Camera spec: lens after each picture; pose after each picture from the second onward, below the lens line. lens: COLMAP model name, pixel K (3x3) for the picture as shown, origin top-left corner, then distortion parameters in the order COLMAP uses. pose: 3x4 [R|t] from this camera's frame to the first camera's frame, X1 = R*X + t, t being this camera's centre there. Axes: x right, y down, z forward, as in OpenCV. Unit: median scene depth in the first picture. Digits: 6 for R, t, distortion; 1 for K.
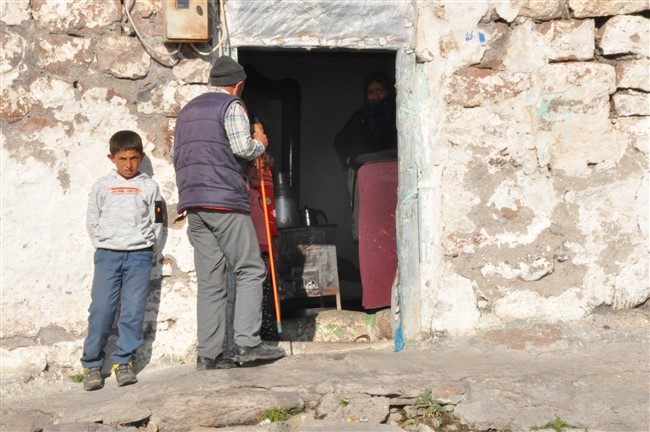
lens RADIAL K [[1774.9, 0, 320.3], [0, 1774.9, 219.4], [0, 0, 1]] dist [0.804178, 0.000000]
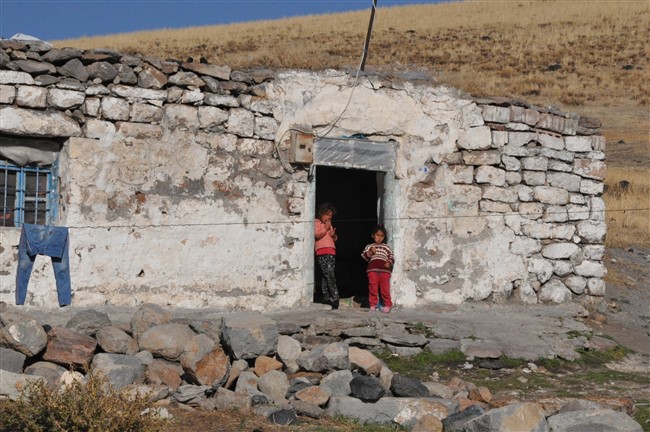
lens RADIAL K [[2999.3, 0, 322.8], [0, 2999.3, 220.9], [0, 0, 1]] dist [1.784950, 0.000000]
pose [[0.966471, 0.073217, 0.246115, -0.933969], [-0.067529, 0.997220, -0.031486, 0.083445], [-0.247737, 0.013810, 0.968729, -2.516755]]
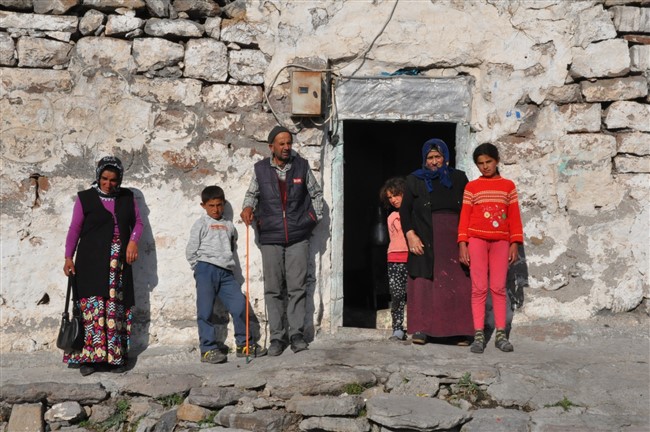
lens RADIAL K [[1090.5, 0, 321.0], [0, 1090.5, 217.4], [0, 0, 1]] dist [0.307618, 0.000000]
pose [[0.994214, 0.019708, -0.105594, 0.030504], [-0.020551, 0.999765, -0.006896, -0.012763], [0.105434, 0.009026, 0.994385, 0.136970]]
